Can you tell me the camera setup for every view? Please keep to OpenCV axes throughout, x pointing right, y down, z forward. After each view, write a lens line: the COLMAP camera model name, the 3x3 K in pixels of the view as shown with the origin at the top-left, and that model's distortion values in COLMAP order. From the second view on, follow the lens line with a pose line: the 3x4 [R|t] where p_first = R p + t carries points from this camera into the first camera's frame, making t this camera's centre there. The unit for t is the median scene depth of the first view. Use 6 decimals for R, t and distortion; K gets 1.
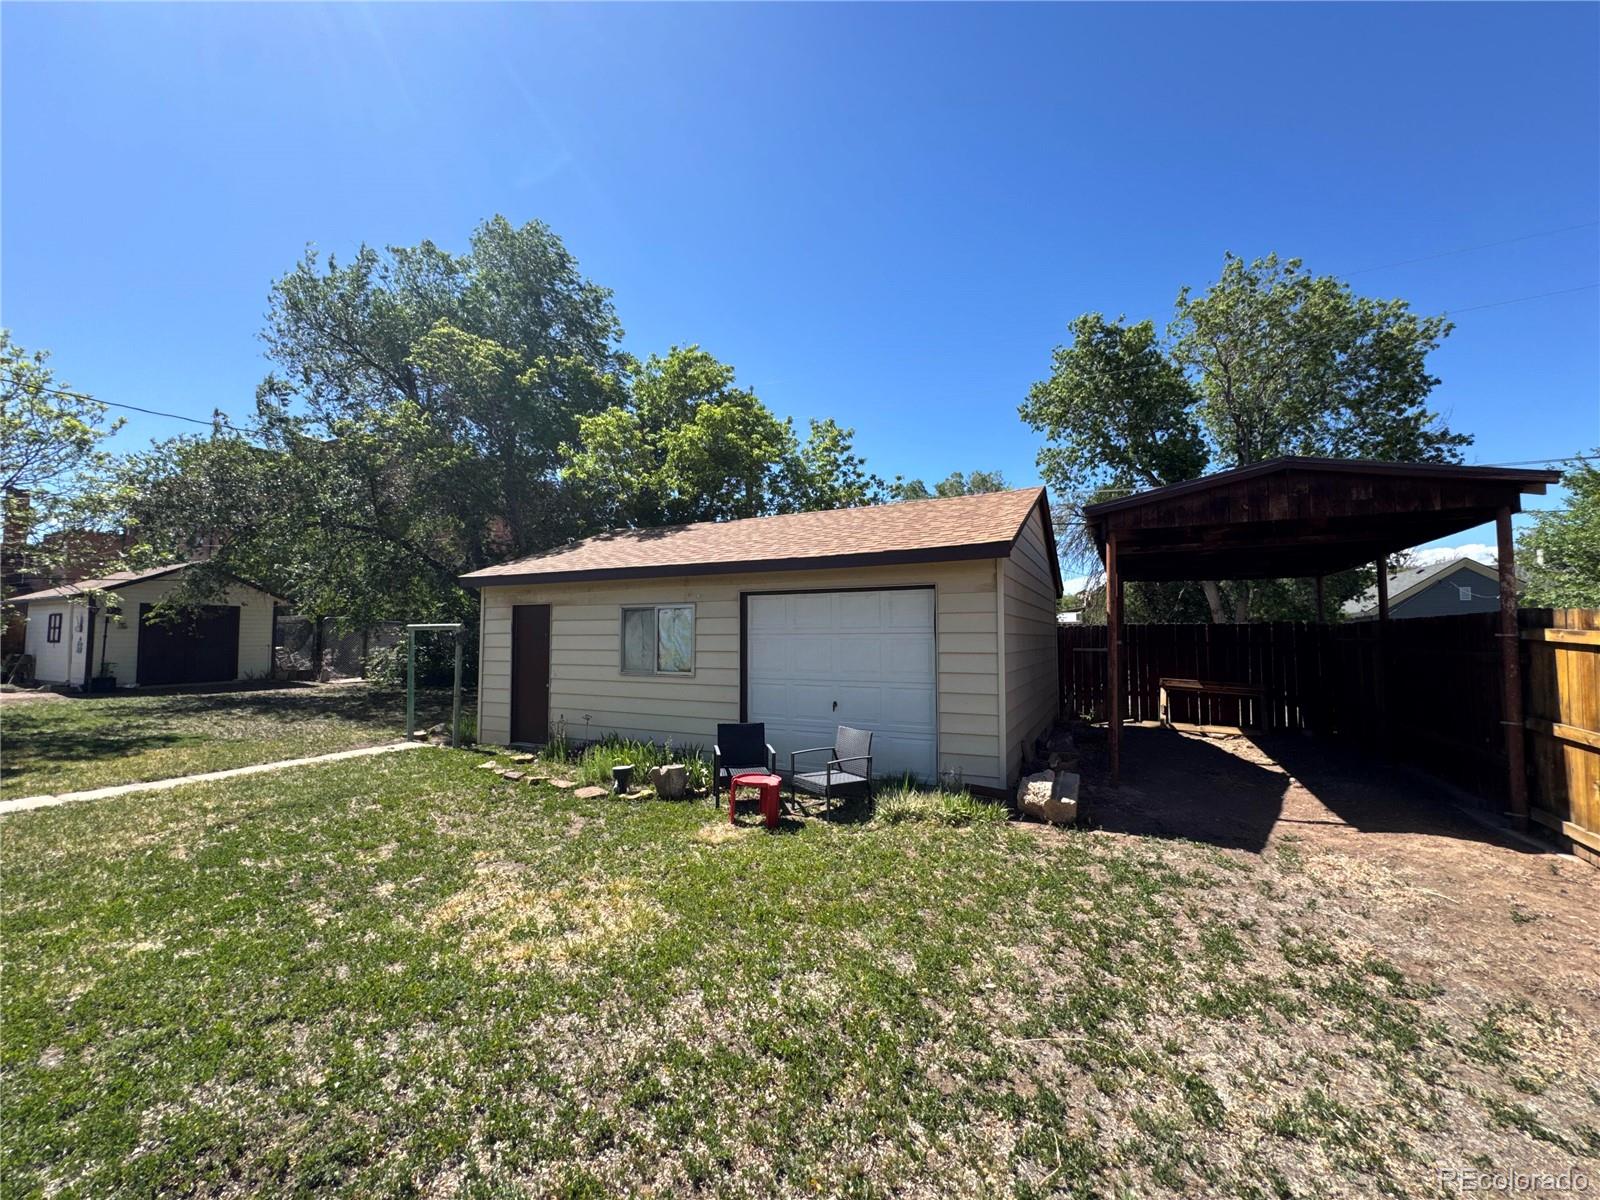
lens RADIAL K [[643.3, 0, 800.0], [0, 643.3, 600.0], [0, 0, 1]] dist [0.001622, -0.000125]
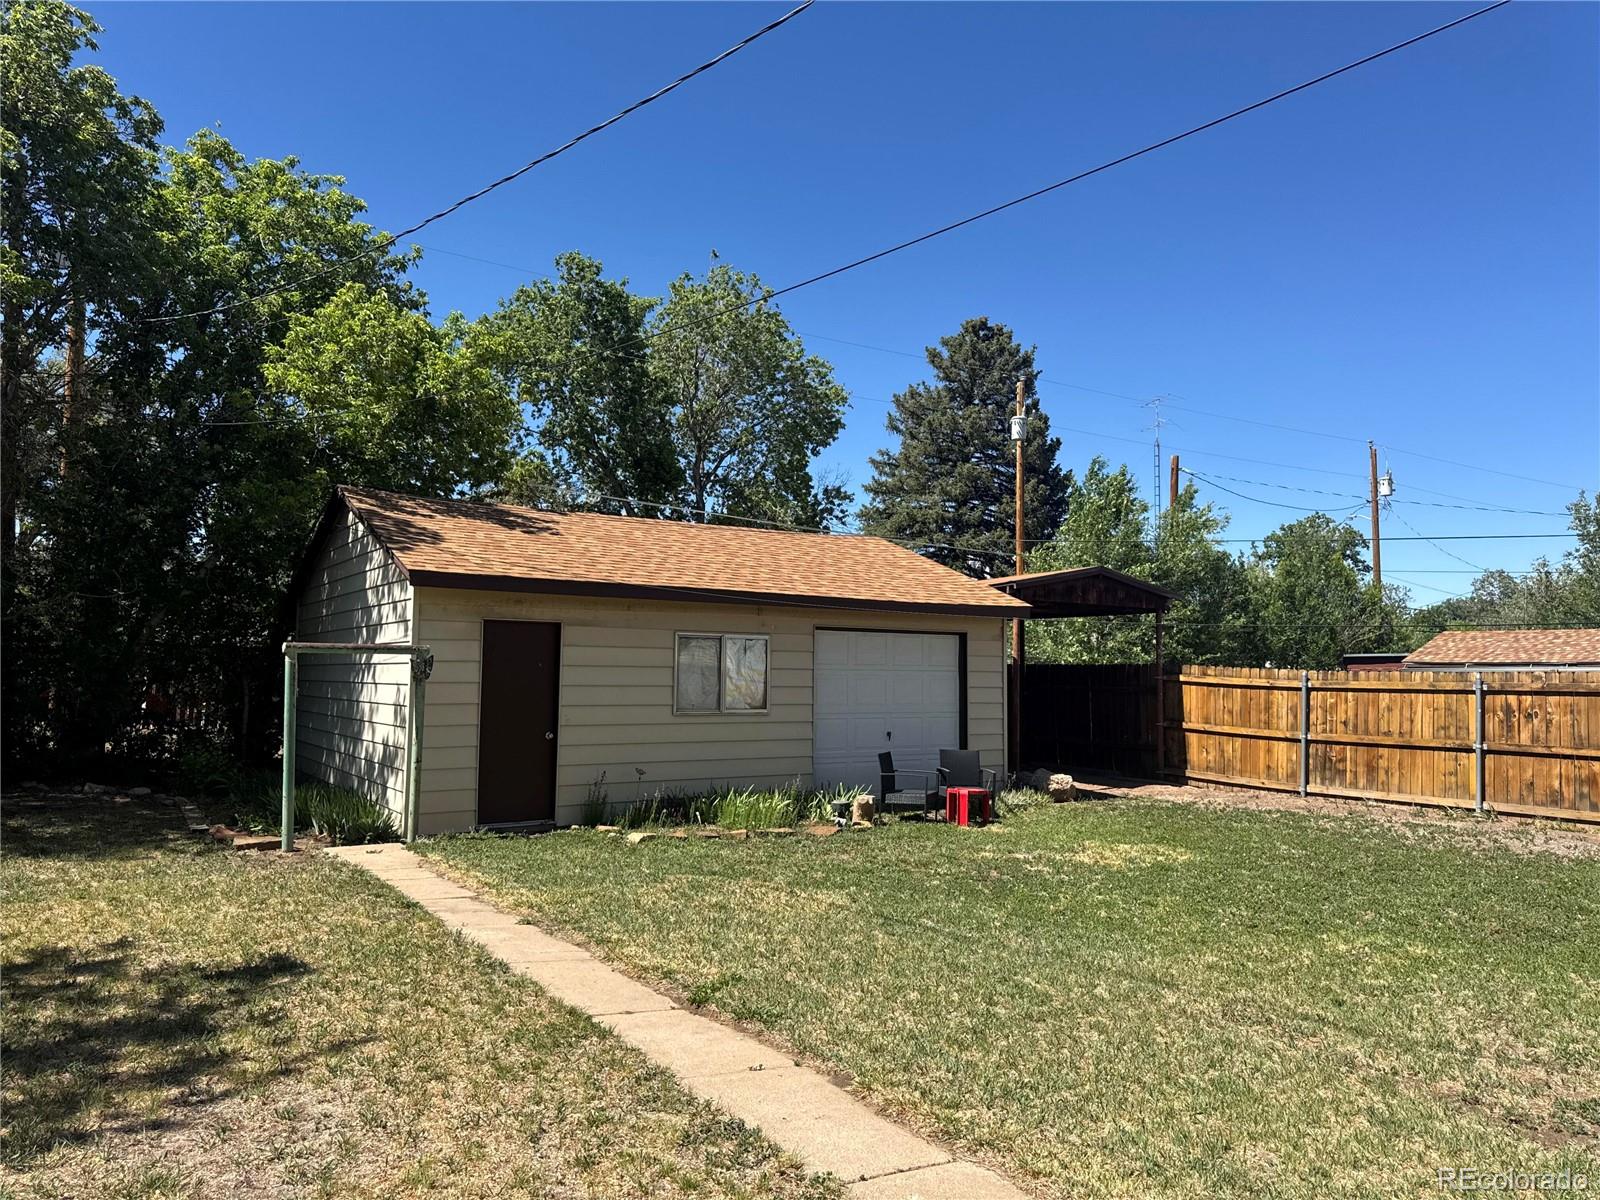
lens RADIAL K [[1102.3, 0, 800.0], [0, 1102.3, 600.0], [0, 0, 1]] dist [0.068046, 0.000184]
pose [[0.513695, 0.063880, 0.855591, -1.420112], [-0.066651, 0.997182, -0.034435, 0.006394], [-0.855380, -0.039337, 0.516505, 0.140004]]
